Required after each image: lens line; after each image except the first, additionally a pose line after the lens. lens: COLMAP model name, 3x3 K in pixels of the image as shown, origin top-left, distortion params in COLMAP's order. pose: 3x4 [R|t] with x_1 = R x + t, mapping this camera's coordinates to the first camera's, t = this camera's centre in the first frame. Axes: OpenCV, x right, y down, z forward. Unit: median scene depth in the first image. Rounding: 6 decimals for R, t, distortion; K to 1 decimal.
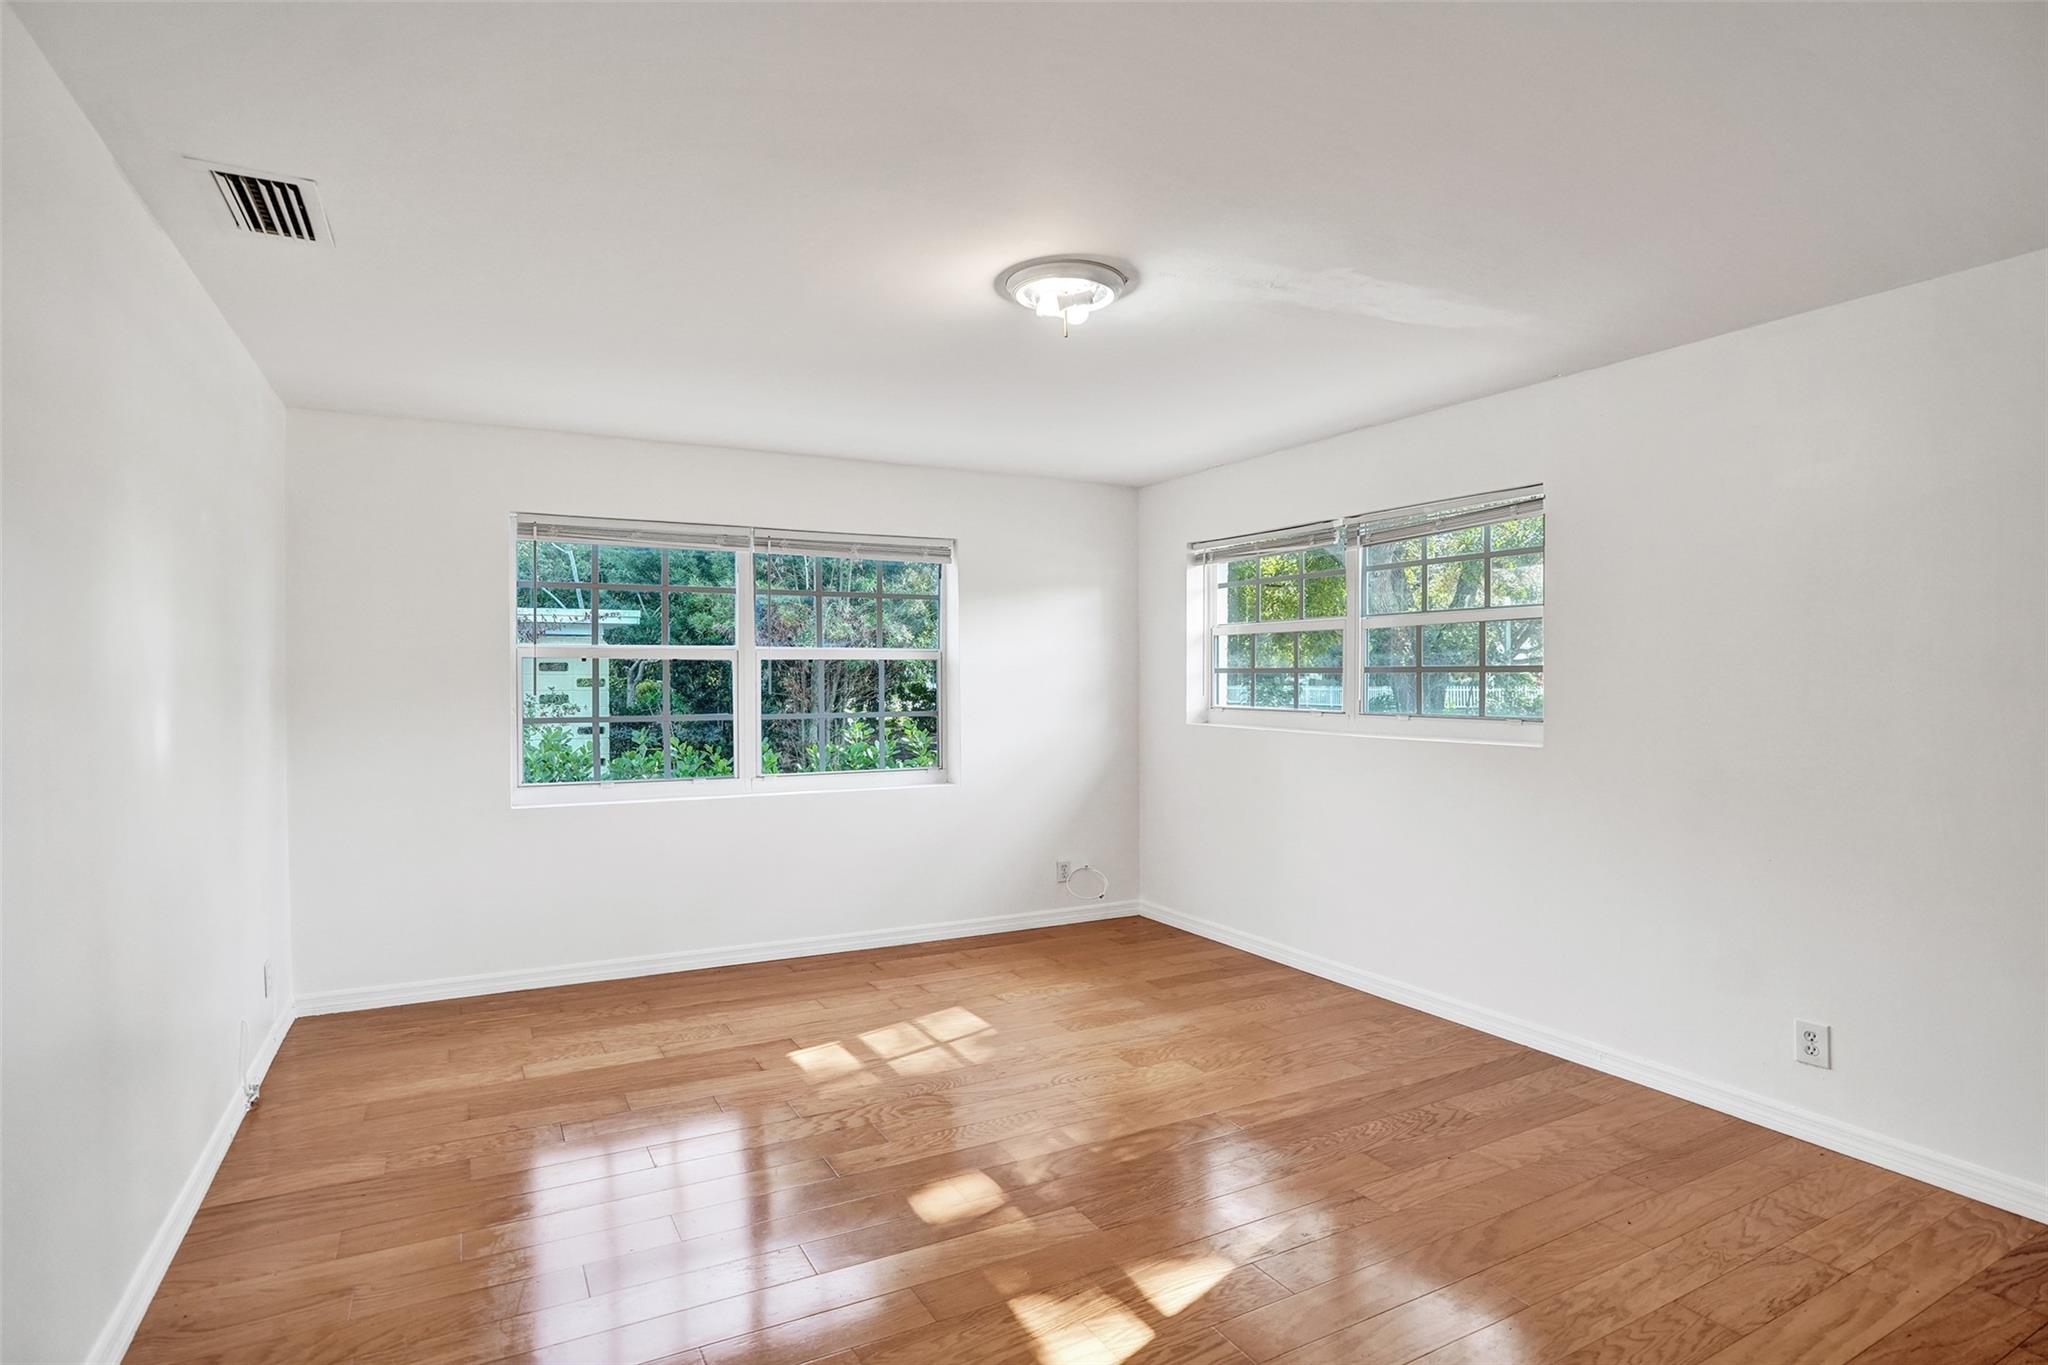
lens RADIAL K [[1061.0, 0, 1026.1], [0, 1061.0, 681.8], [0, 0, 1]] dist [-0.074817, 0.029656]
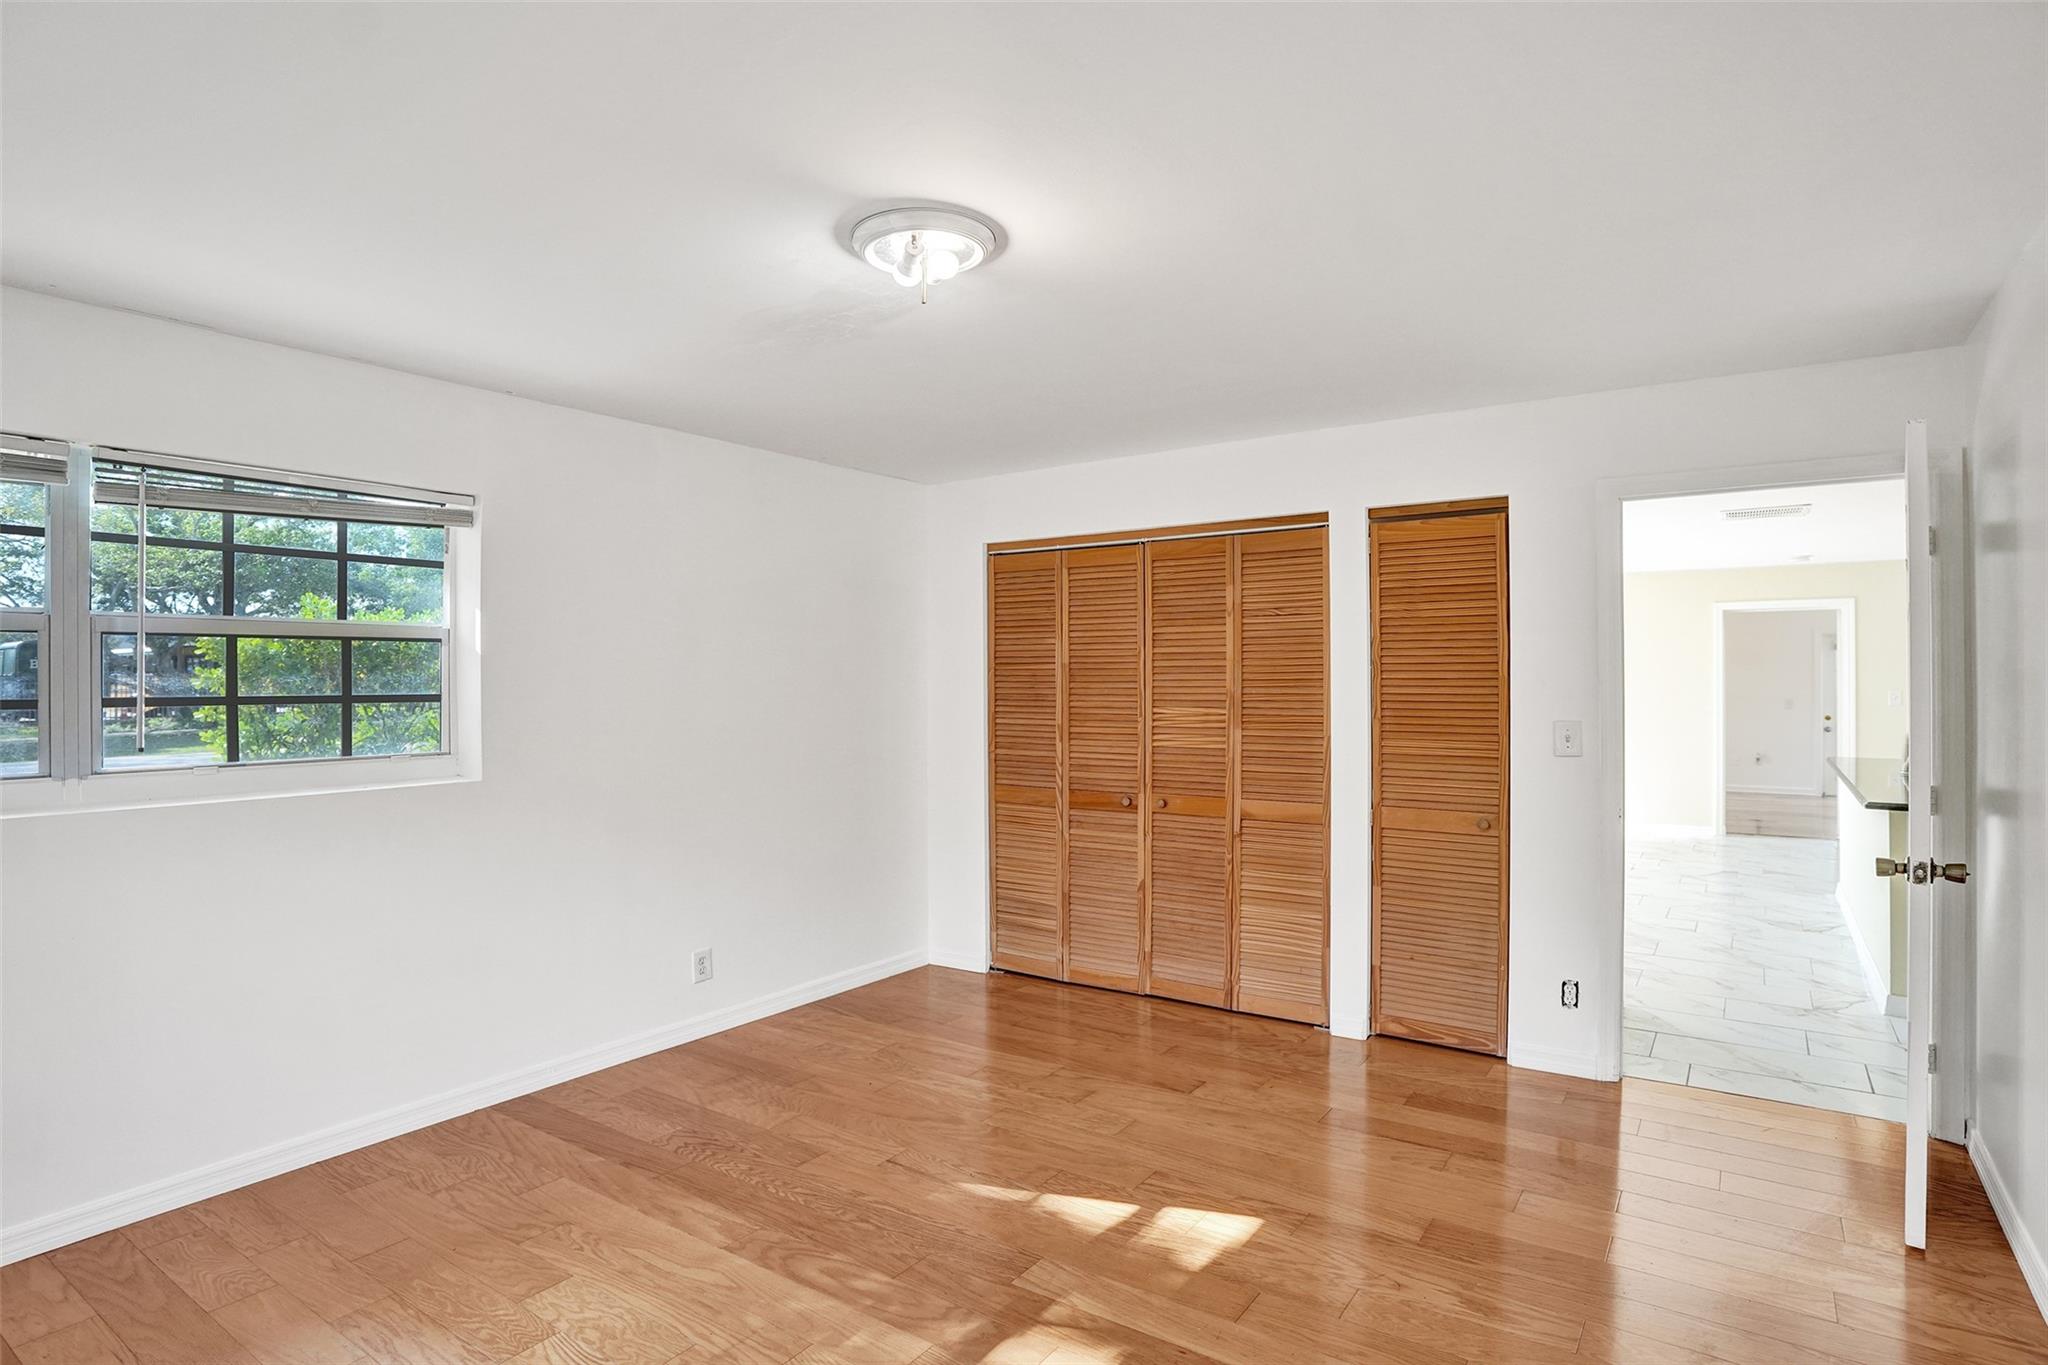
lens RADIAL K [[1061.0, 0, 1026.1], [0, 1061.0, 681.8], [0, 0, 1]] dist [-0.074817, 0.029656]
pose [[-0.446210, 0.006854, 0.894902, -0.630347], [0.013676, 0.999906, -0.000839, -0.019489], [-0.894824, 0.011865, -0.446262, 1.122977]]
